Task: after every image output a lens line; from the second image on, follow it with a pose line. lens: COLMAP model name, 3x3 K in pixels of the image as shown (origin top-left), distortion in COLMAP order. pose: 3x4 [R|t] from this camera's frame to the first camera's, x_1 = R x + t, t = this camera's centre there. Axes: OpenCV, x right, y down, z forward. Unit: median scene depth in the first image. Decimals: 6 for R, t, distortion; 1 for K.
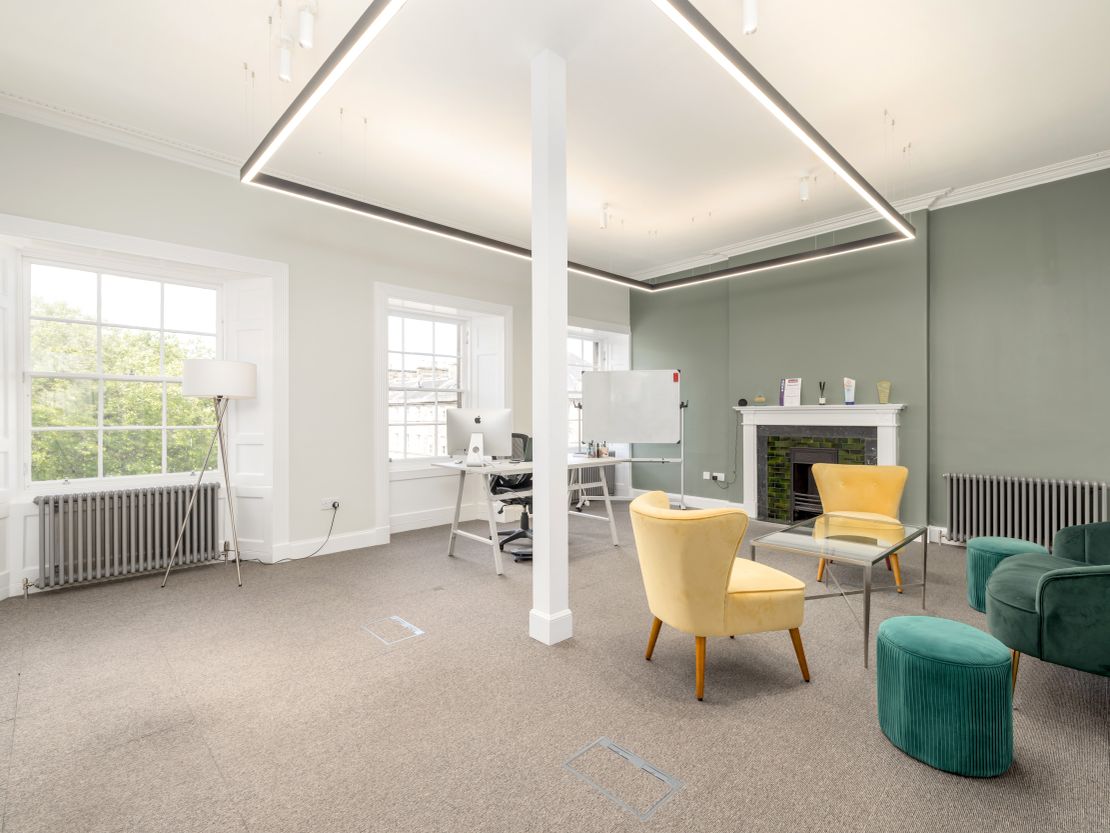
lens RADIAL K [[519.5, 0, 562.4], [0, 519.5, 418.0], [0, 0, 1]] dist [-0.000191, 0.000126]
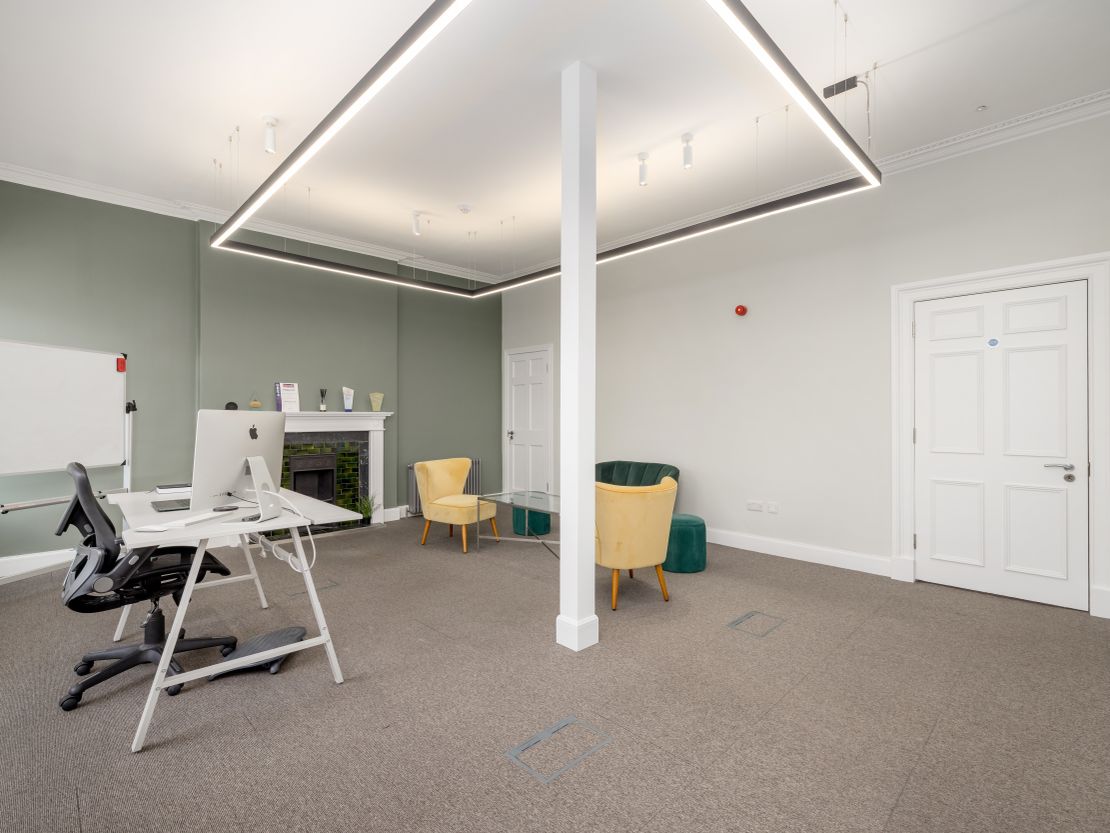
lens RADIAL K [[519.5, 0, 562.6], [0, 519.5, 420.0], [0, 0, 1]] dist [-0.000191, 0.000126]
pose [[-0.007872, -0.000591, 0.999969, -0.502600], [0.008709, 0.999962, 0.000659, -0.004563], [-0.999931, 0.008714, -0.007866, 0.506897]]
